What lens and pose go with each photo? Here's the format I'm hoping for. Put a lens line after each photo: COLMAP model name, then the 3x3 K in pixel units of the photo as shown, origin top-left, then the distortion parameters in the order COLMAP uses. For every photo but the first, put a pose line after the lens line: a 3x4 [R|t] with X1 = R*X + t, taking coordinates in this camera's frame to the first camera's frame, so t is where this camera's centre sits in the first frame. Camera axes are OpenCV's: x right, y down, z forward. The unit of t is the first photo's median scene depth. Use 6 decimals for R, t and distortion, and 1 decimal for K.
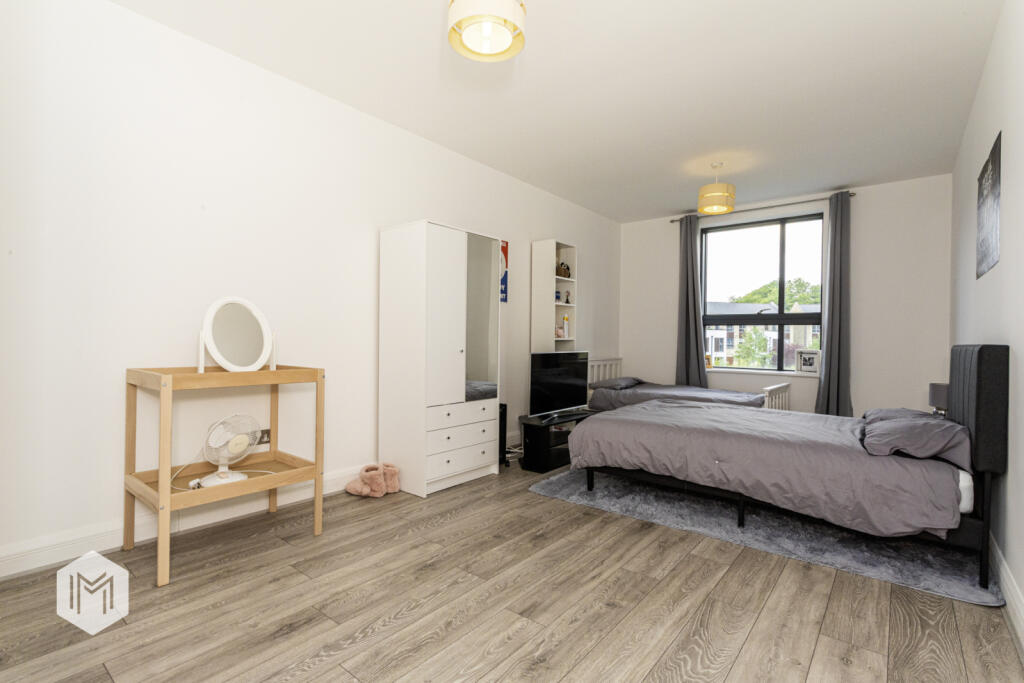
lens RADIAL K [[480.2, 0, 512.0], [0, 480.2, 341.5], [0, 0, 1]] dist [0.000178, 0.001385]
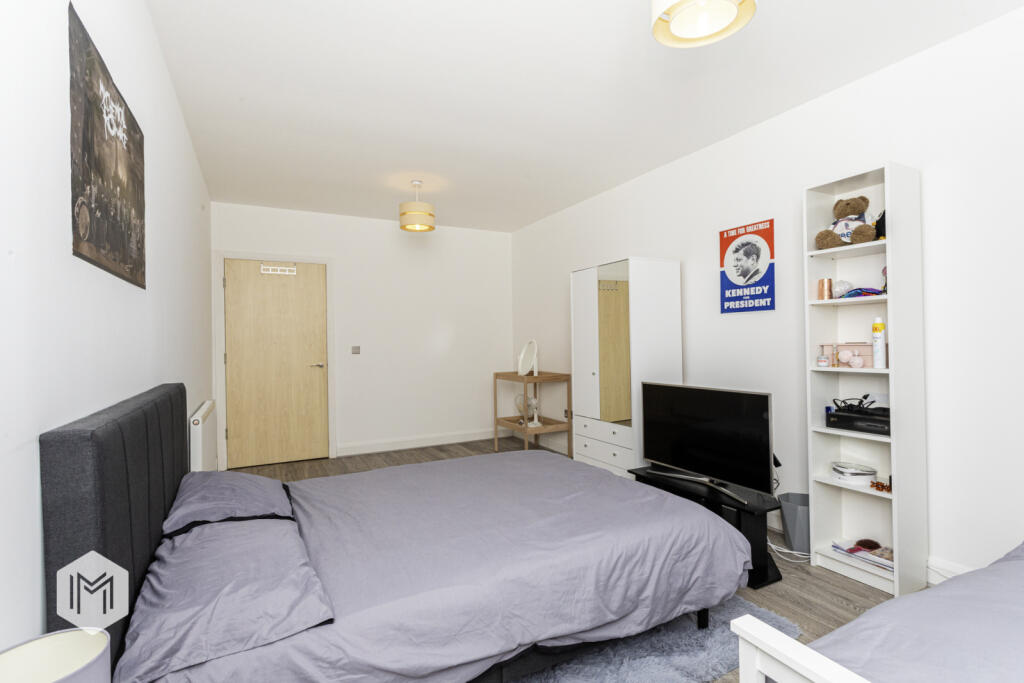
lens RADIAL K [[480.2, 0, 512.0], [0, 480.2, 341.5], [0, 0, 1]] dist [0.000178, 0.001385]
pose [[-0.401123, 0.003697, -0.916017, 1.010527], [0.012406, 0.999922, -0.001397, -0.056523], [0.915940, -0.011925, -0.401138, 1.270031]]
